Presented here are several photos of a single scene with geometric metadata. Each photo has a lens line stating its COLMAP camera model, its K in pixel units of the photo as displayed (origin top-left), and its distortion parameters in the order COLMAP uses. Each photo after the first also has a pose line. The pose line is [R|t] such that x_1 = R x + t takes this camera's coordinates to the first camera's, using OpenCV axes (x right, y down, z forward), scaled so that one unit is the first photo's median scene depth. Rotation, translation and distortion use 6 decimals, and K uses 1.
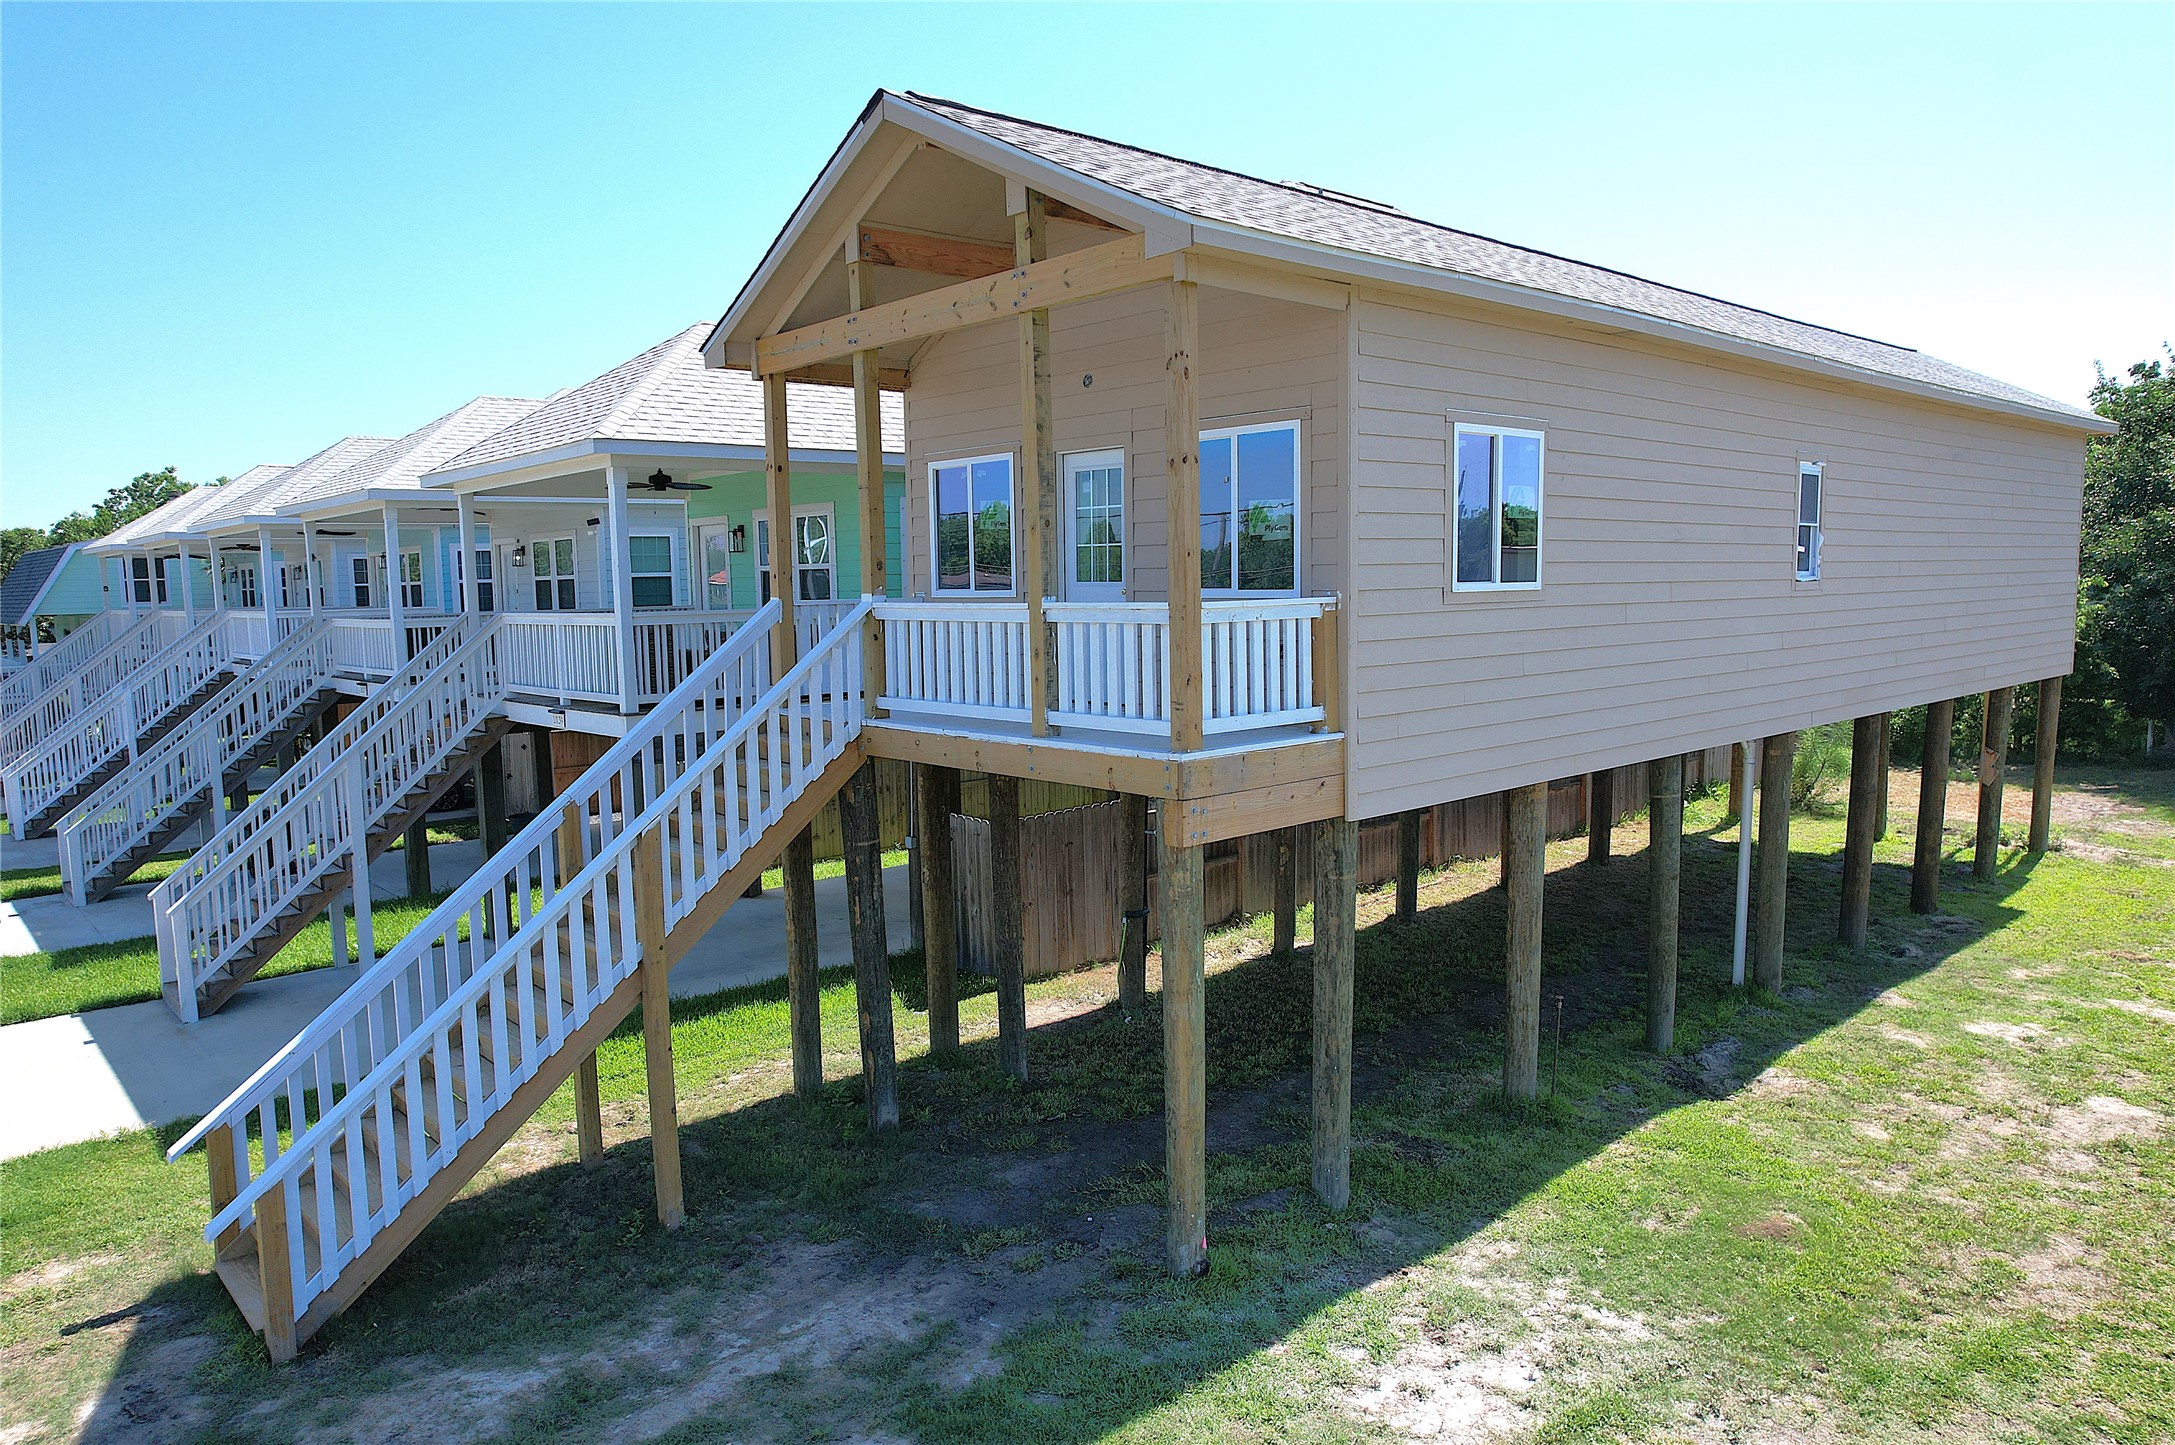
lens RADIAL K [[1422.4, 0, 1049.6], [0, 1422.4, 734.1], [0, 0, 1]] dist [-0.042510, -0.001155]
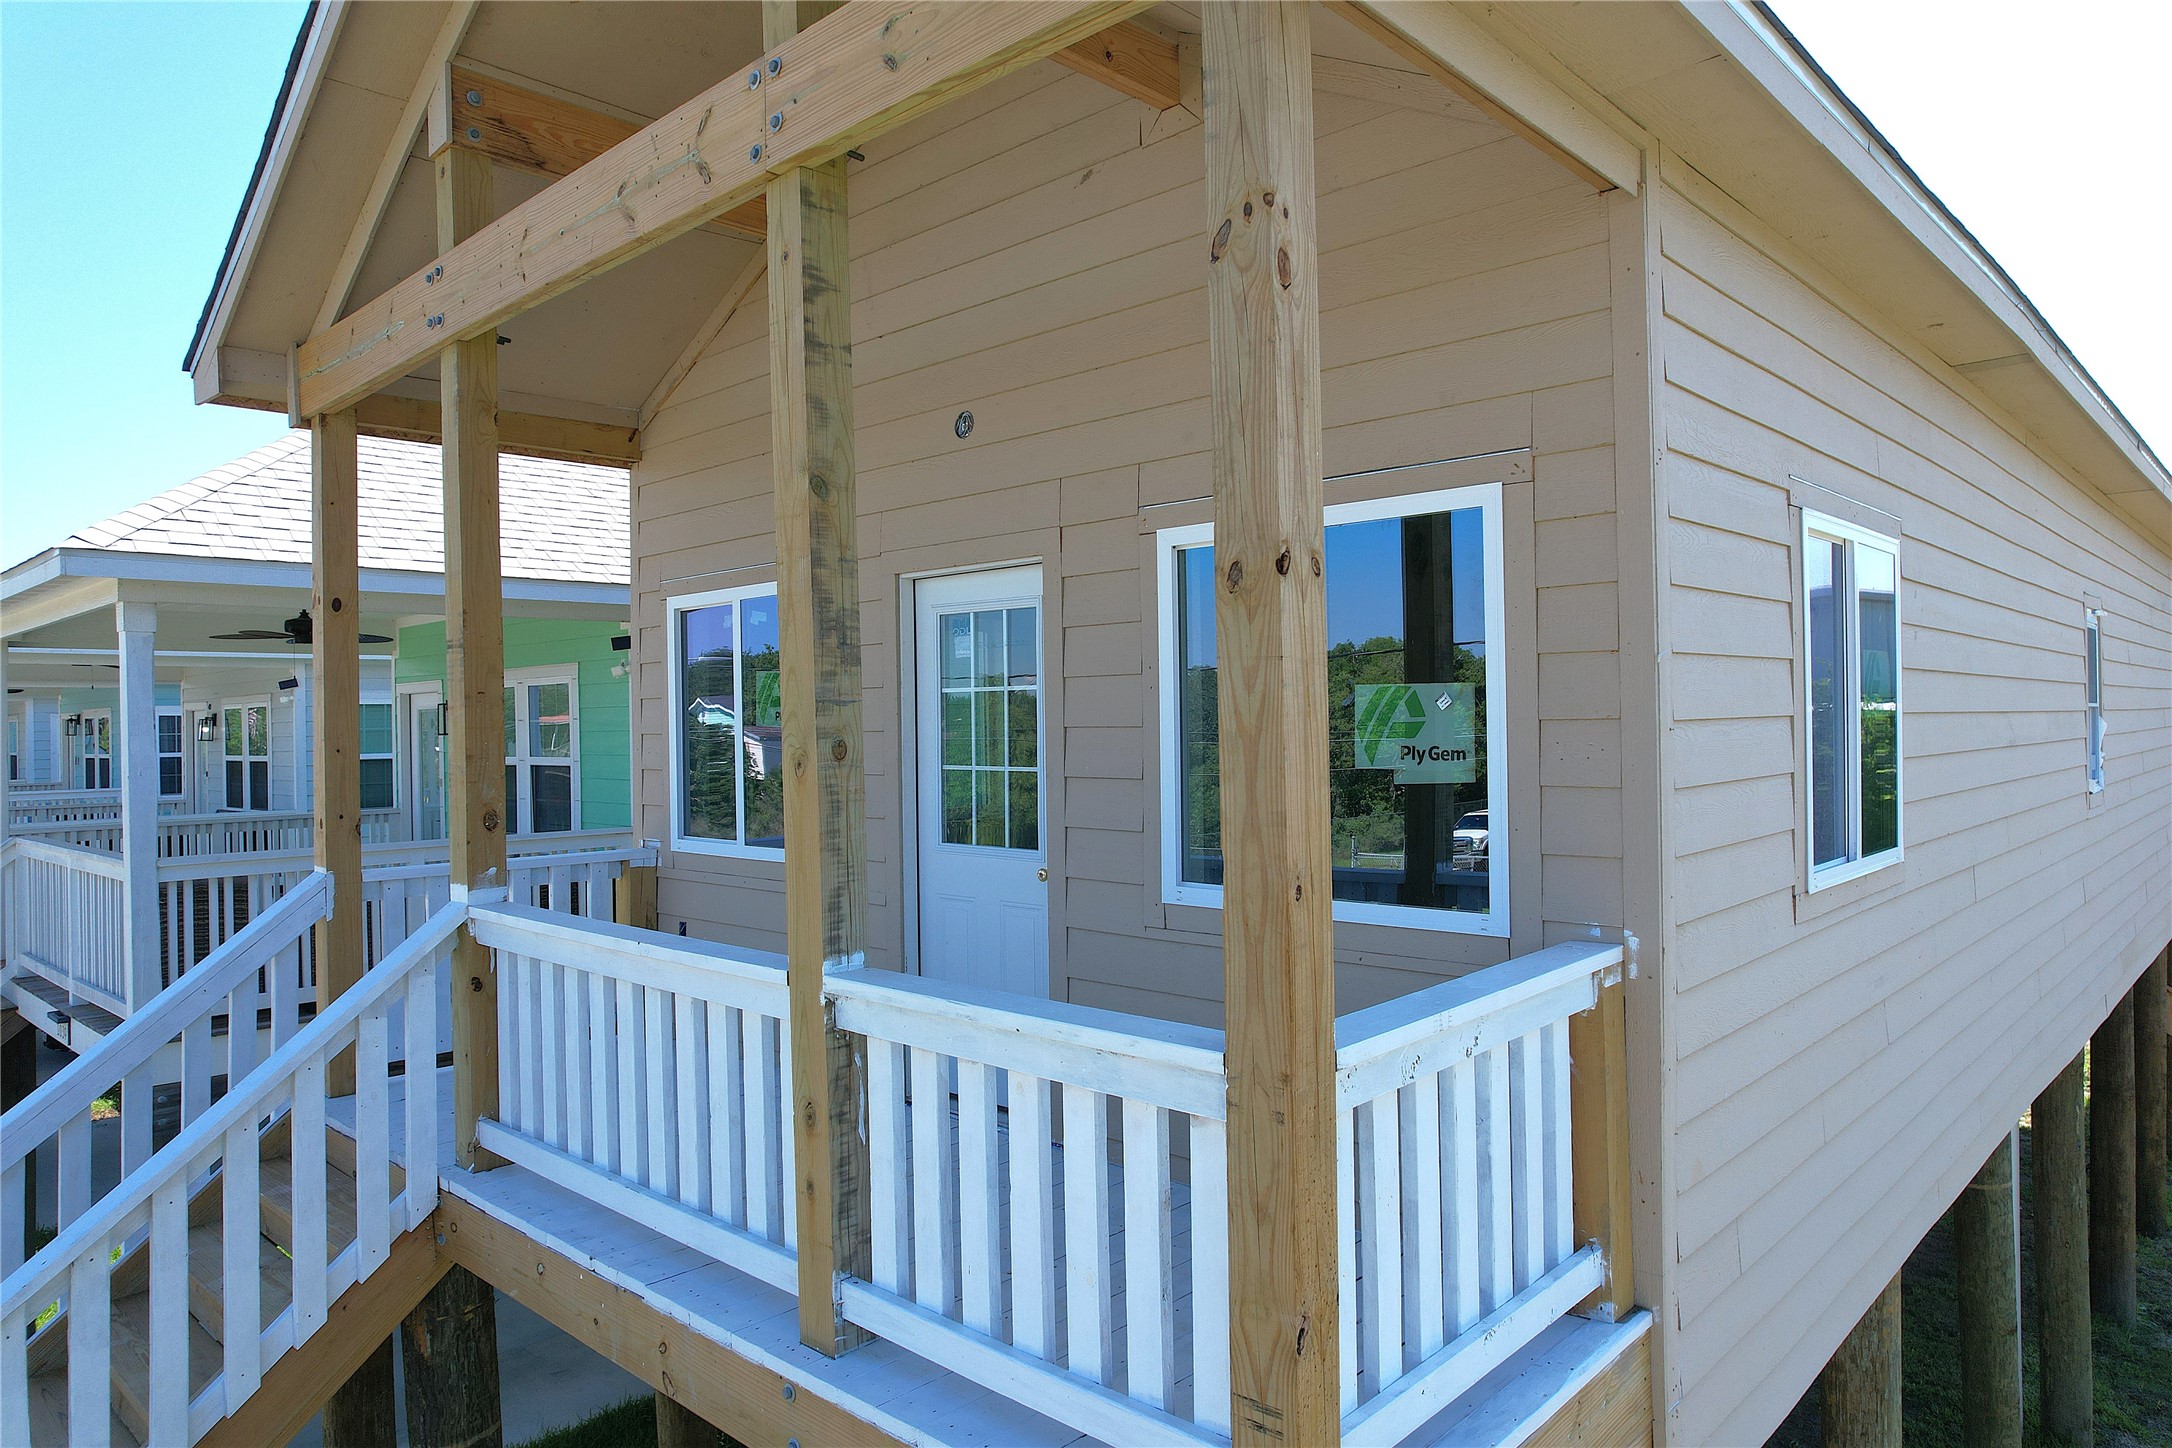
lens RADIAL K [[1388.5, 0, 1082.1], [0, 1388.5, 713.5], [0, 0, 1]] dist [-0.058510, 0.042379]
pose [[0.995205, 0.002437, 0.097783, 0.023207], [0.009197, 0.992929, -0.118350, -0.108420], [-0.097380, 0.118681, 0.988146, 0.607628]]
